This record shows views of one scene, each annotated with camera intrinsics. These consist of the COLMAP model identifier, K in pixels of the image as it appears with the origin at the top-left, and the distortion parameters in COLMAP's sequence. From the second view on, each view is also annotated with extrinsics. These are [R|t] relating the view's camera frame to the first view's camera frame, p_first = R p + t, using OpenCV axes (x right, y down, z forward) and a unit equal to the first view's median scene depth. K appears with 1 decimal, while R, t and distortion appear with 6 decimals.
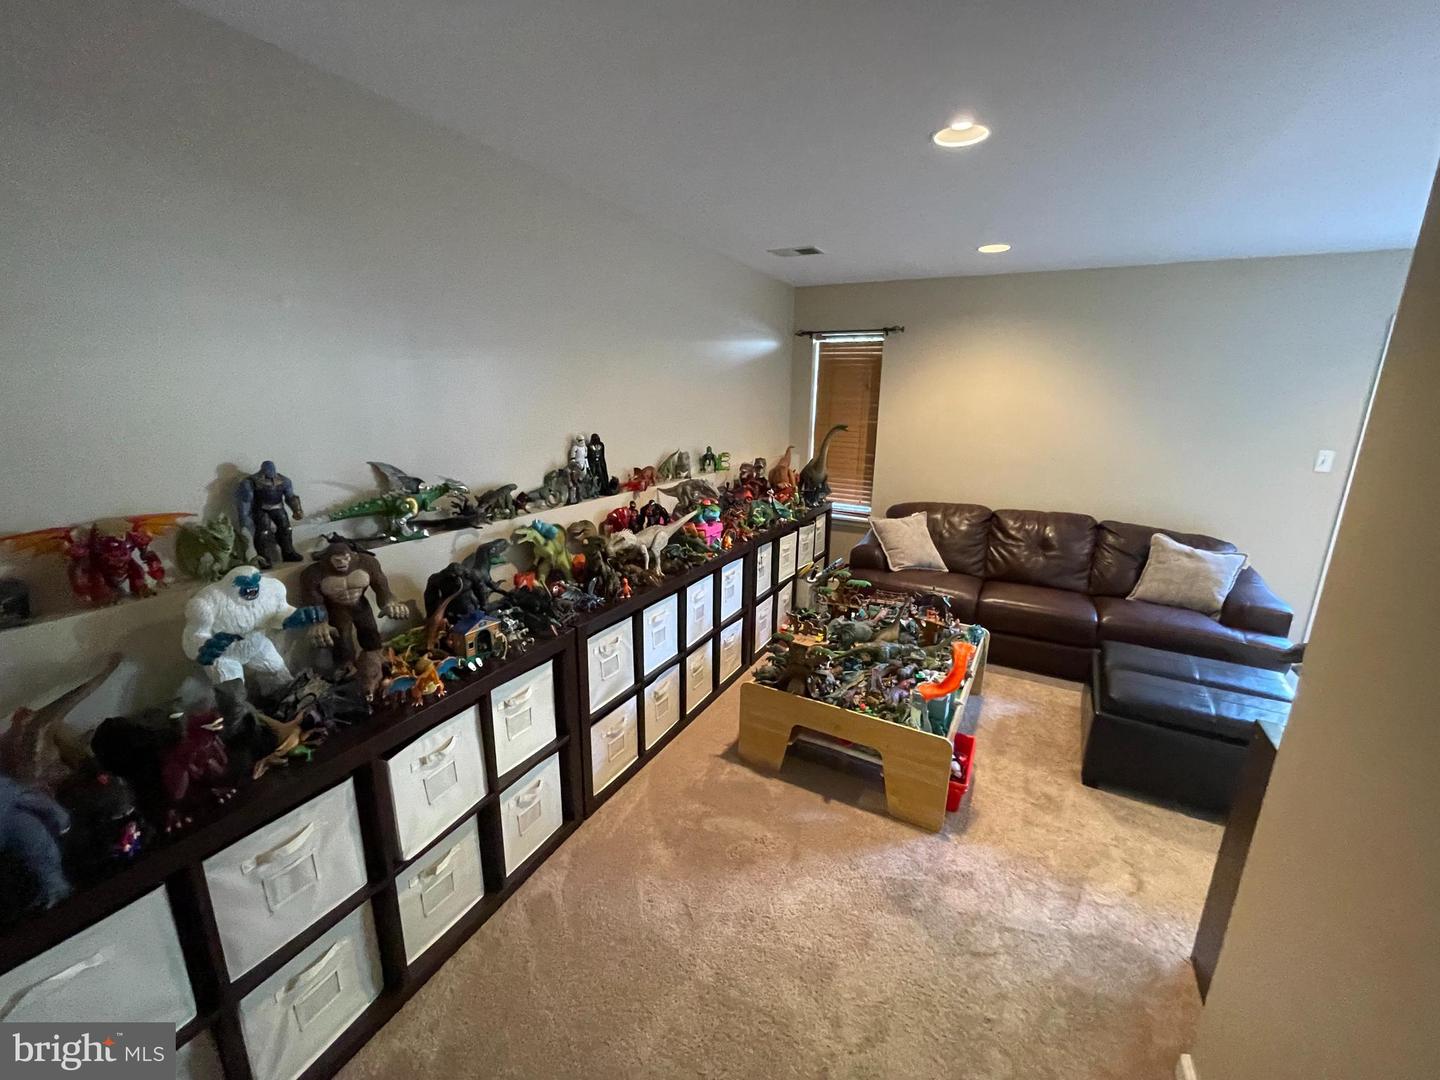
lens RADIAL K [[587.7, 0, 720.0], [0, 587.7, 540.0], [0, 0, 1]] dist [0.000546, 0.000097]
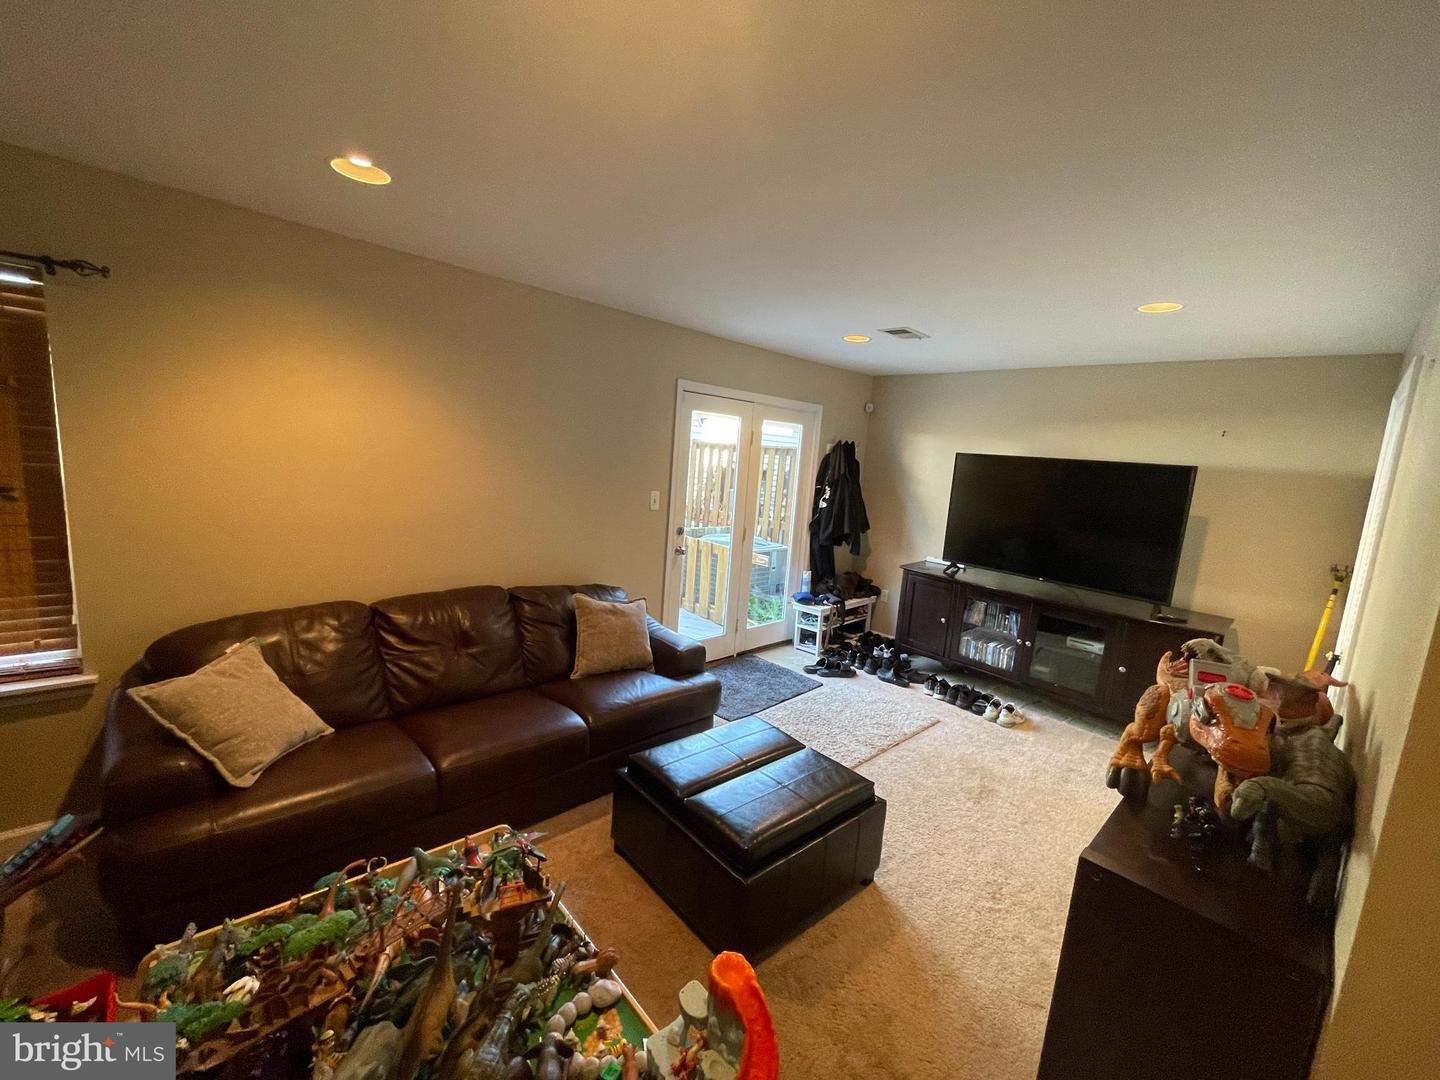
lens RADIAL K [[587.7, 0, 720.0], [0, 587.7, 540.0], [0, 0, 1]] dist [0.000546, 0.000097]
pose [[0.328559, -0.132380, 0.935160, 0.006369], [0.168271, 0.982492, 0.079960, -0.108375], [-0.929373, 0.131089, 0.345083, 0.430928]]
